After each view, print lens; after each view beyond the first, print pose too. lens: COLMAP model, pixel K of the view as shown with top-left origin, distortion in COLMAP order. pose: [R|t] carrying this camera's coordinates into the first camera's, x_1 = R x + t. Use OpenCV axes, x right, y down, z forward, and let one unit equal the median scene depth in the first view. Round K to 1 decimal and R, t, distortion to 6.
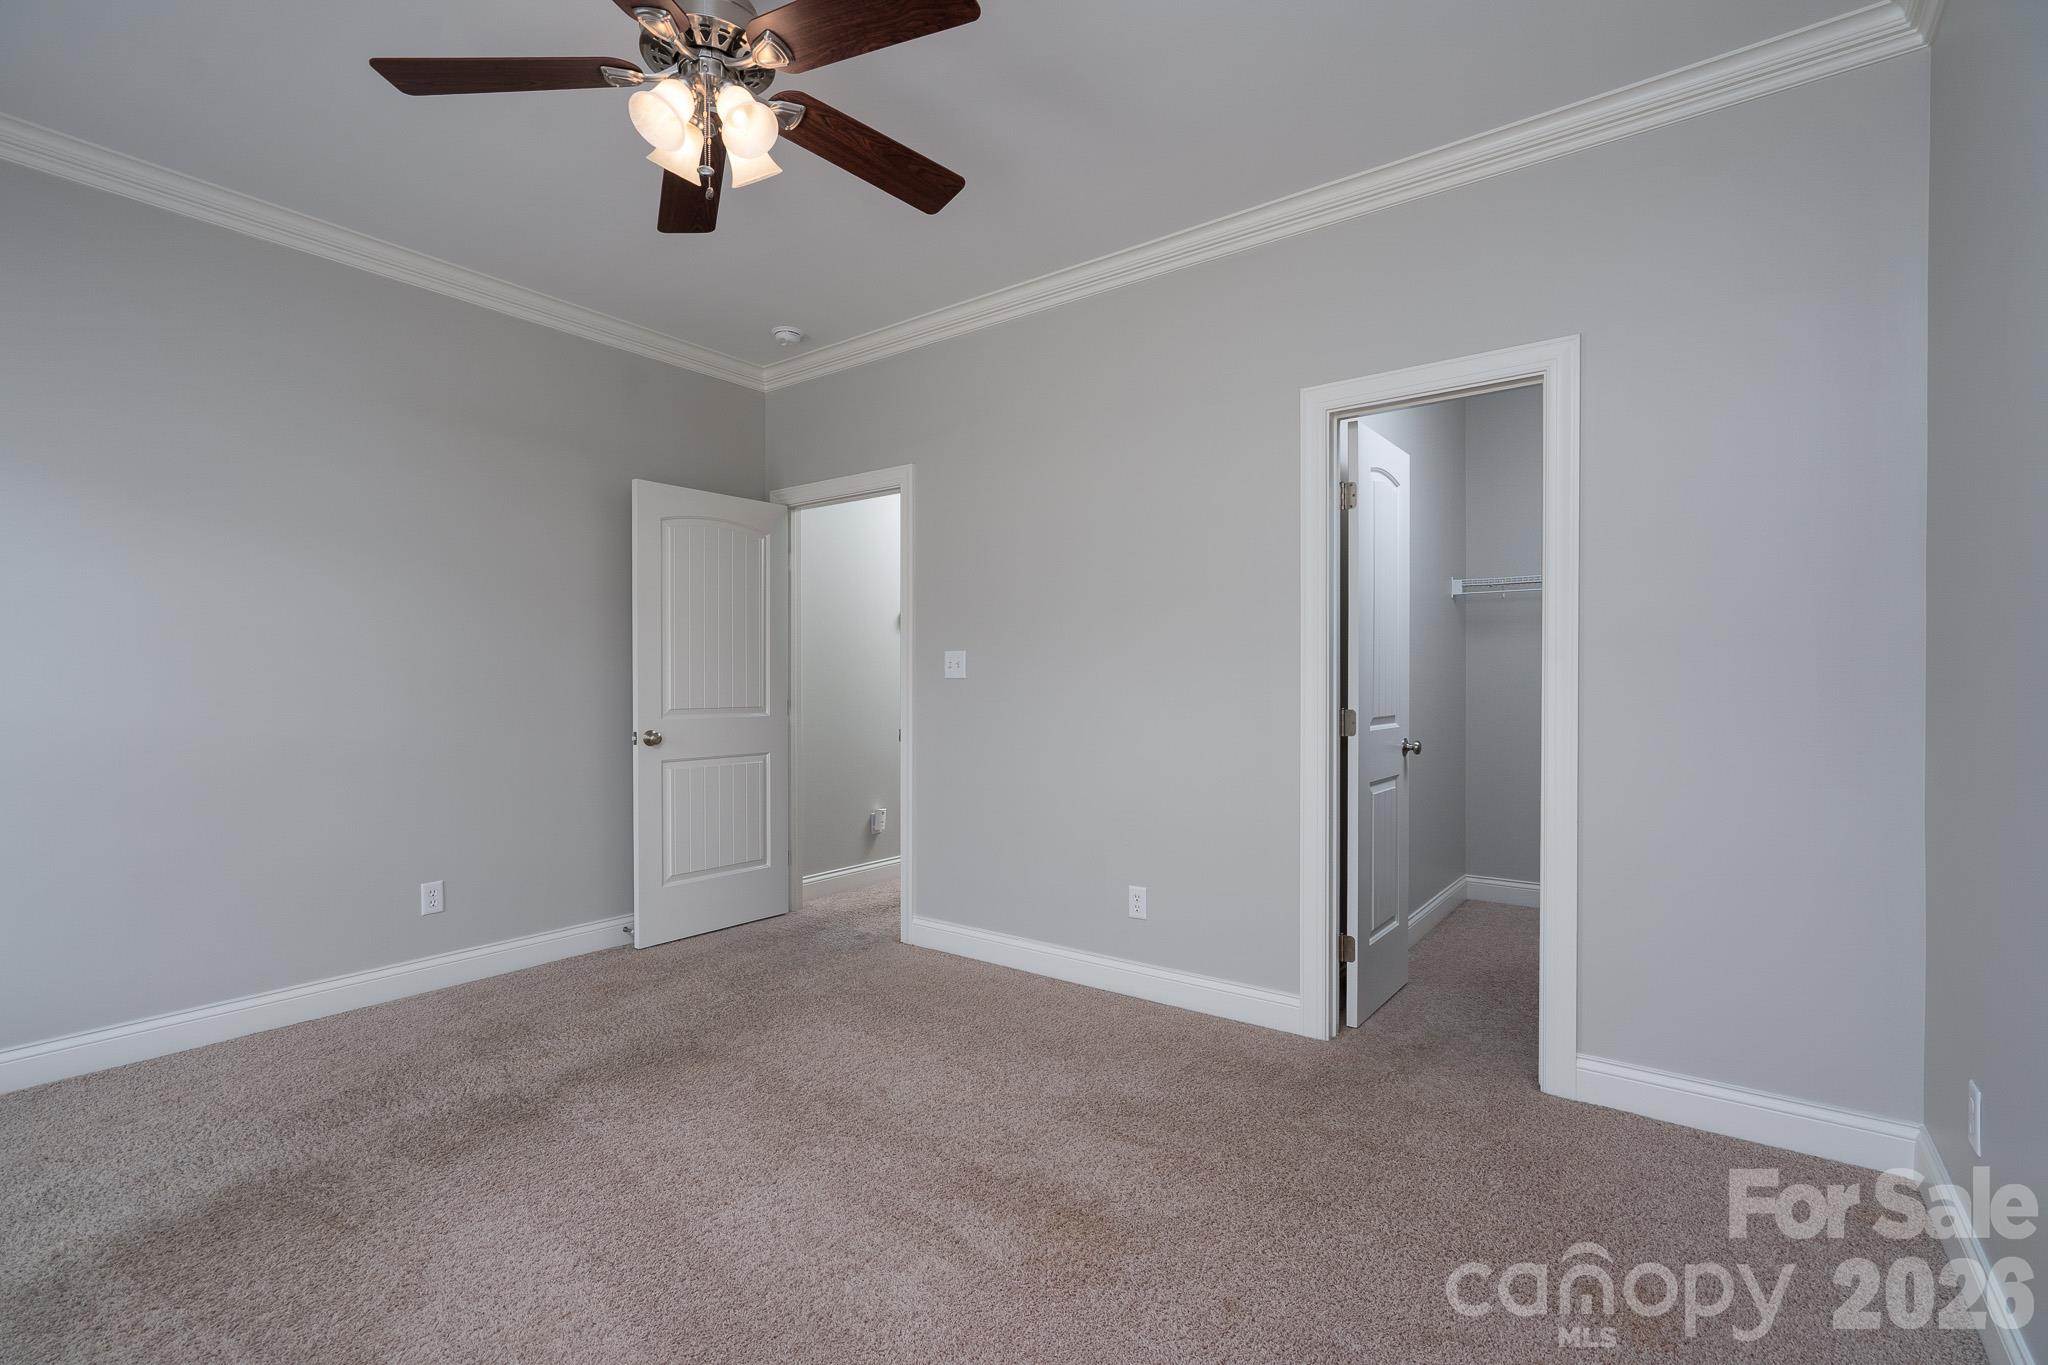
lens RADIAL K [[935.7, 0, 1030.8], [0, 935.7, 701.2], [0, 0, 1]] dist [-0.003320, 0.001578]
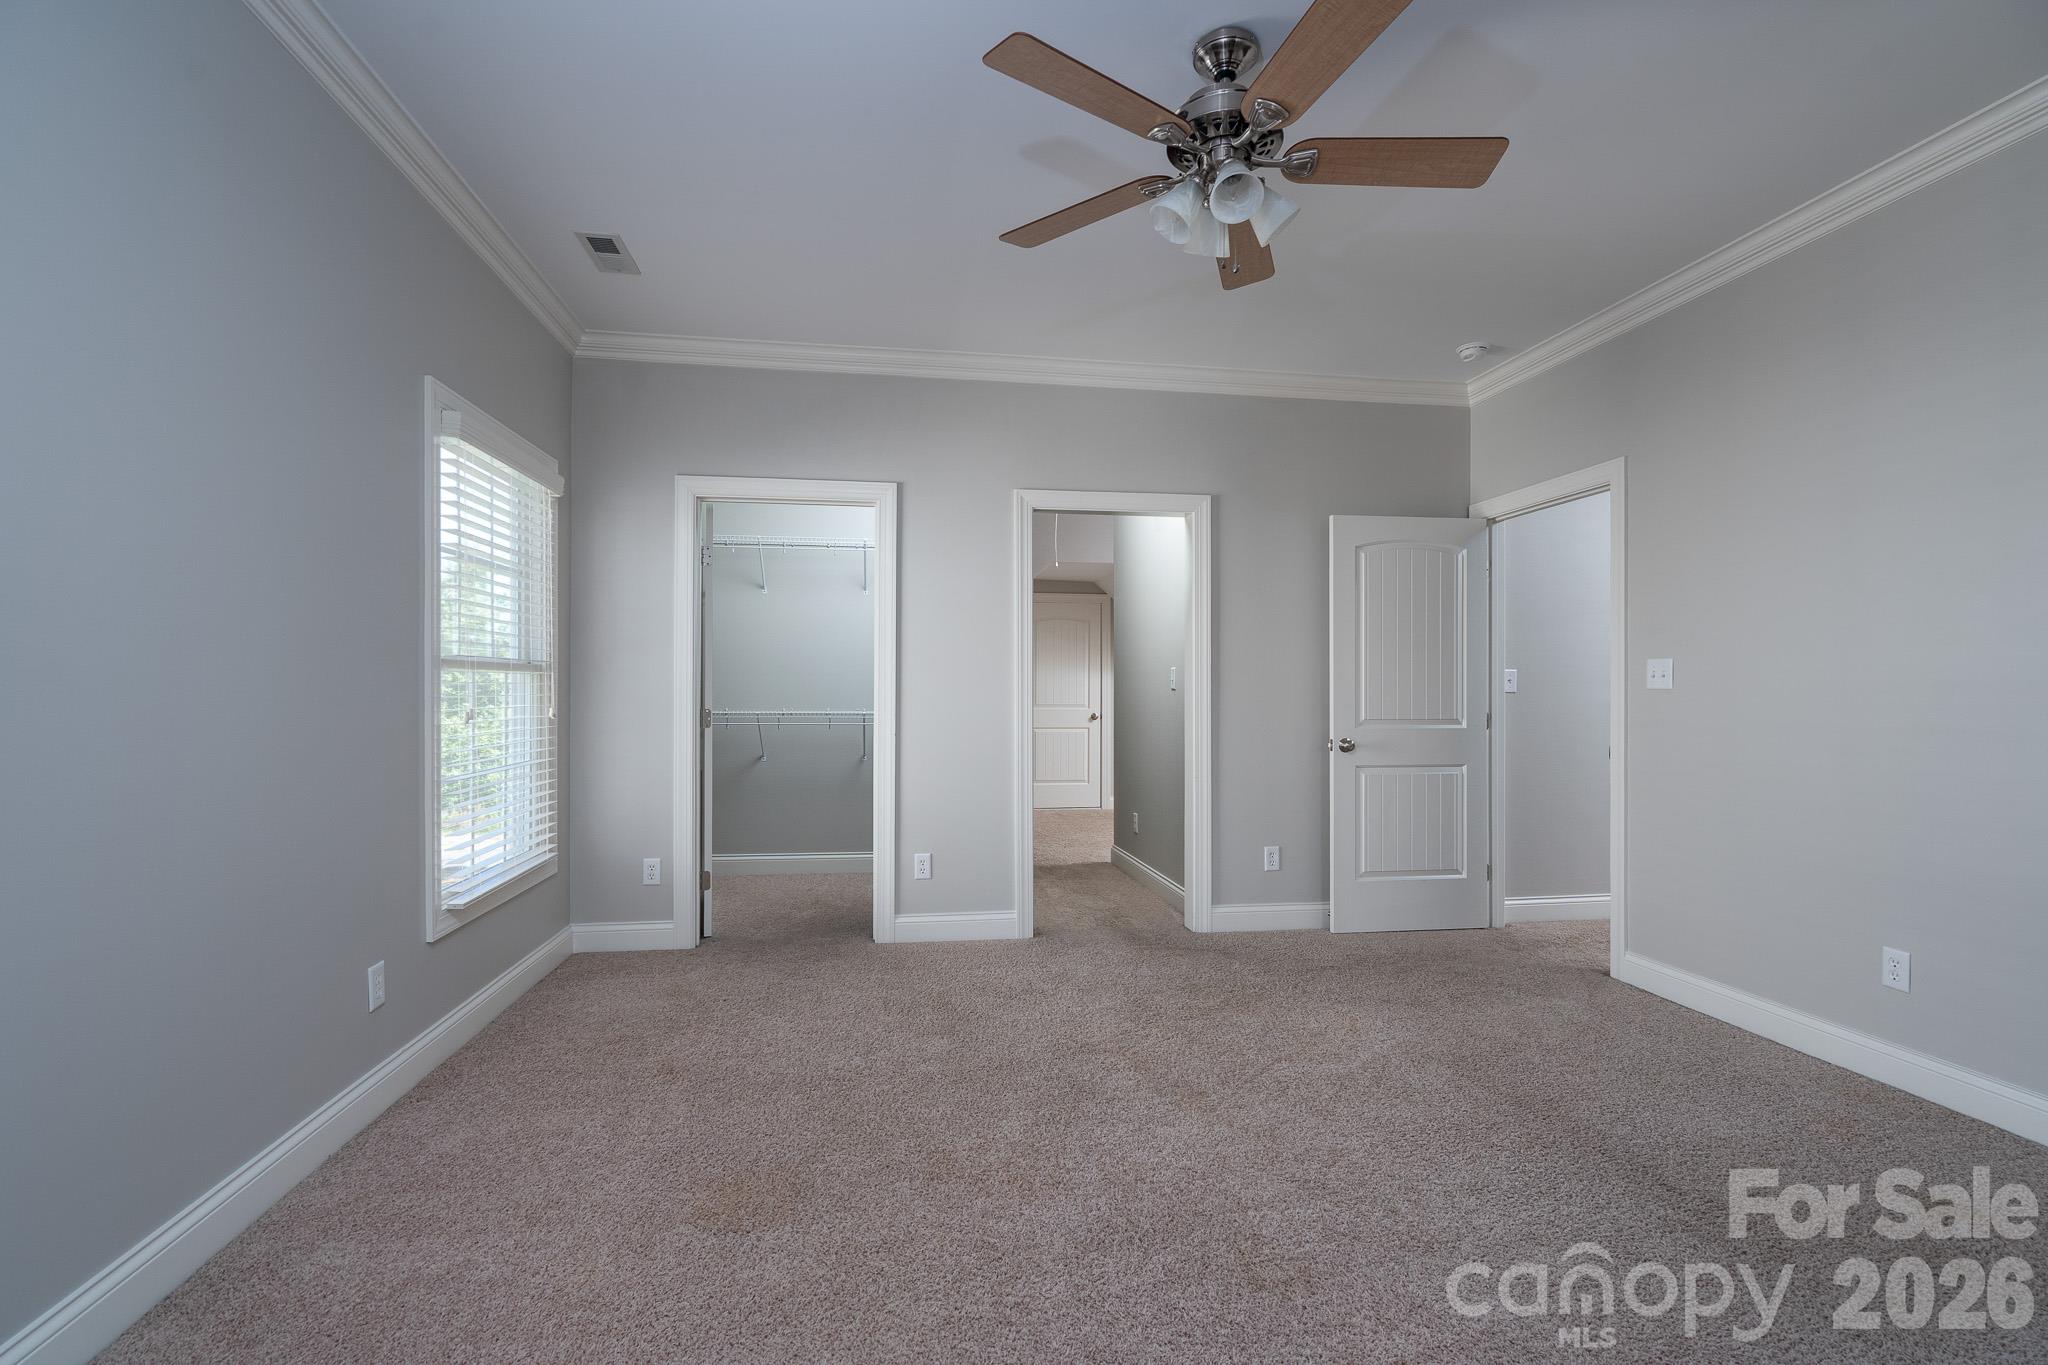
lens RADIAL K [[935.7, 0, 1020.7], [0, 935.7, 686.9], [0, 0, 1]] dist [-0.003320, 0.001578]
pose [[0.716940, -0.007609, -0.697093, 0.091262], [-0.012440, 0.999642, -0.023706, 0.001364], [0.697024, 0.025668, 0.716589, -0.069081]]
